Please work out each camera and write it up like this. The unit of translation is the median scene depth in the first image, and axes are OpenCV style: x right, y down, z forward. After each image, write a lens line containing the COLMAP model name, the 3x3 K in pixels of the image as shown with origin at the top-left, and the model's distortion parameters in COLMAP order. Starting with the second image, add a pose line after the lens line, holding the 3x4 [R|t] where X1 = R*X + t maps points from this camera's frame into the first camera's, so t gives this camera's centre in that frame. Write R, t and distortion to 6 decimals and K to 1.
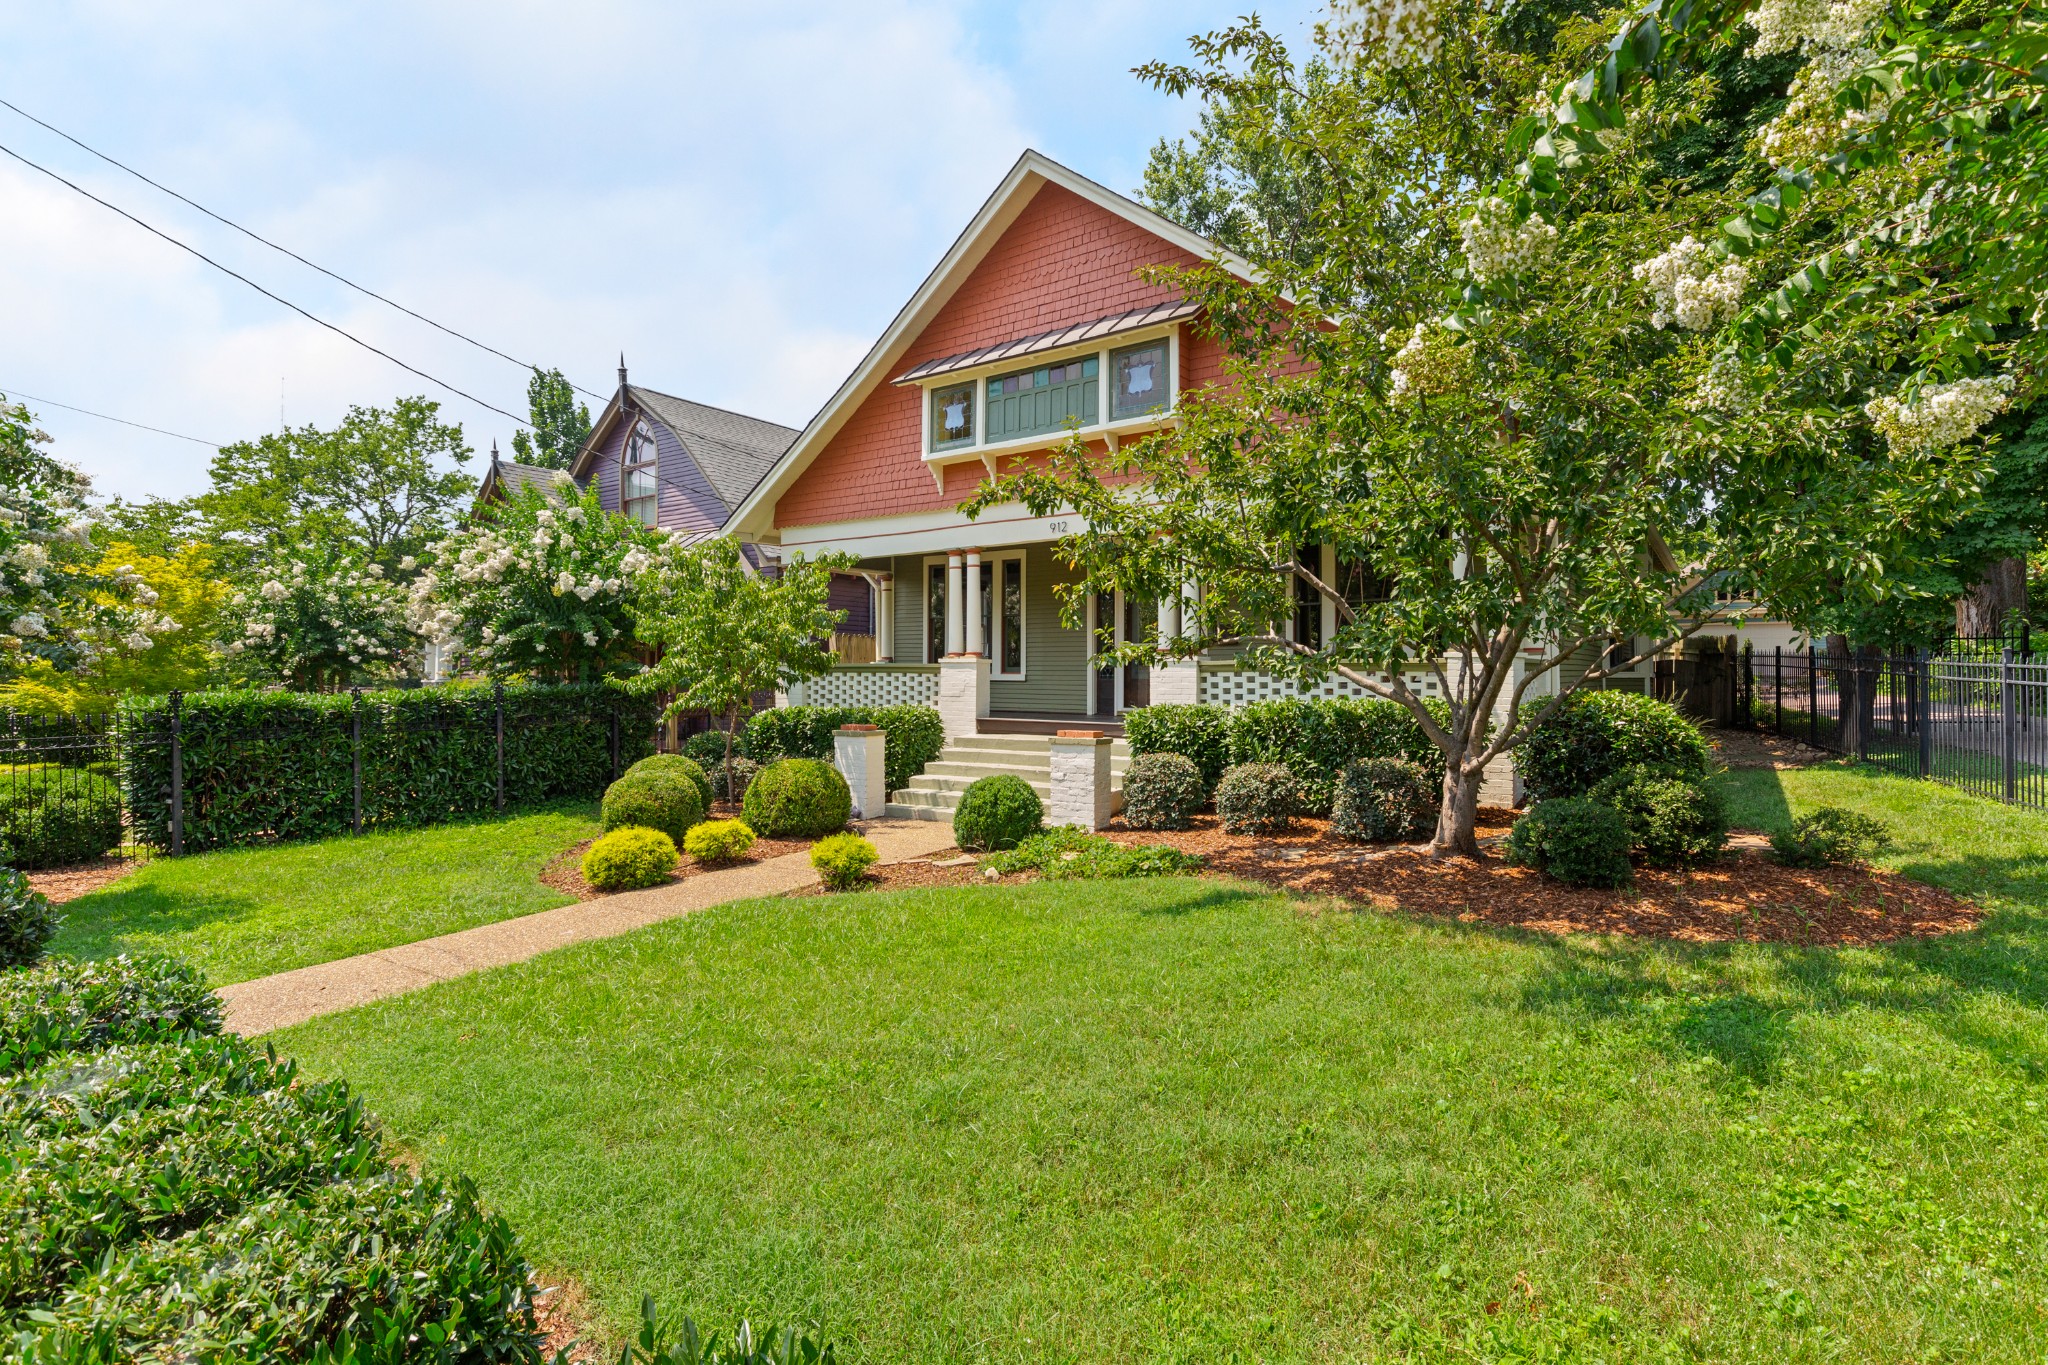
lens RADIAL K [[940.0, 0, 1024.0], [0, 940.0, 682.5], [0, 0, 1]] dist [-0.001246, -0.000279]
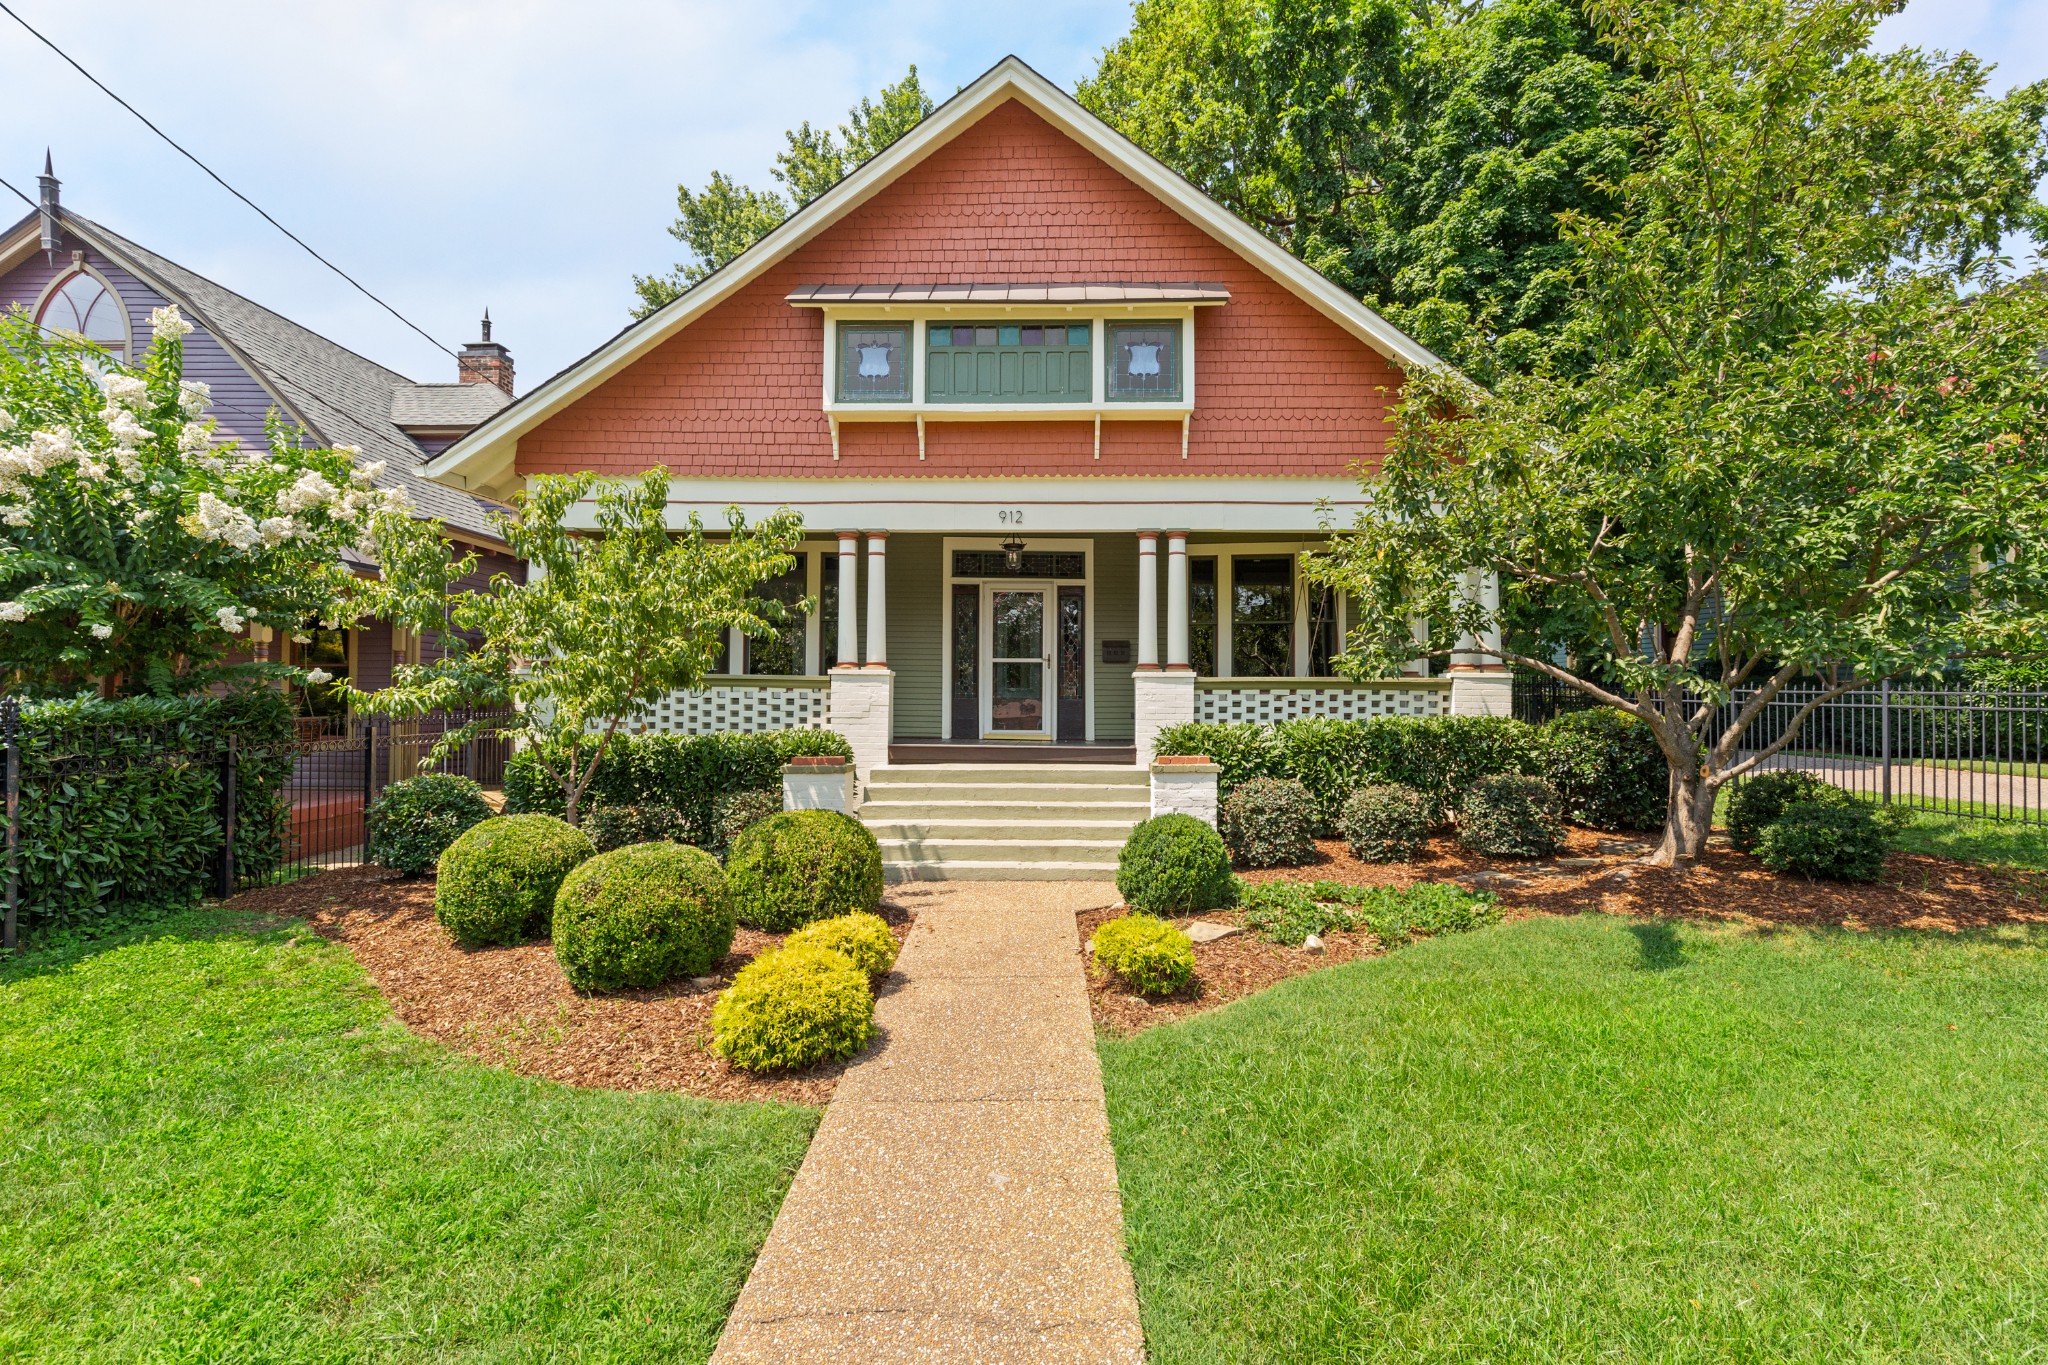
lens RADIAL K [[941.4, 0, 1022.8], [0, 941.4, 696.5], [0, 0, 1]] dist [0.001129, -0.000187]
pose [[0.841410, 0.002443, 0.540392, -0.442832], [-0.000529, 0.999993, -0.003697, -0.000472], [-0.540397, 0.002825, 0.841405, 0.304228]]
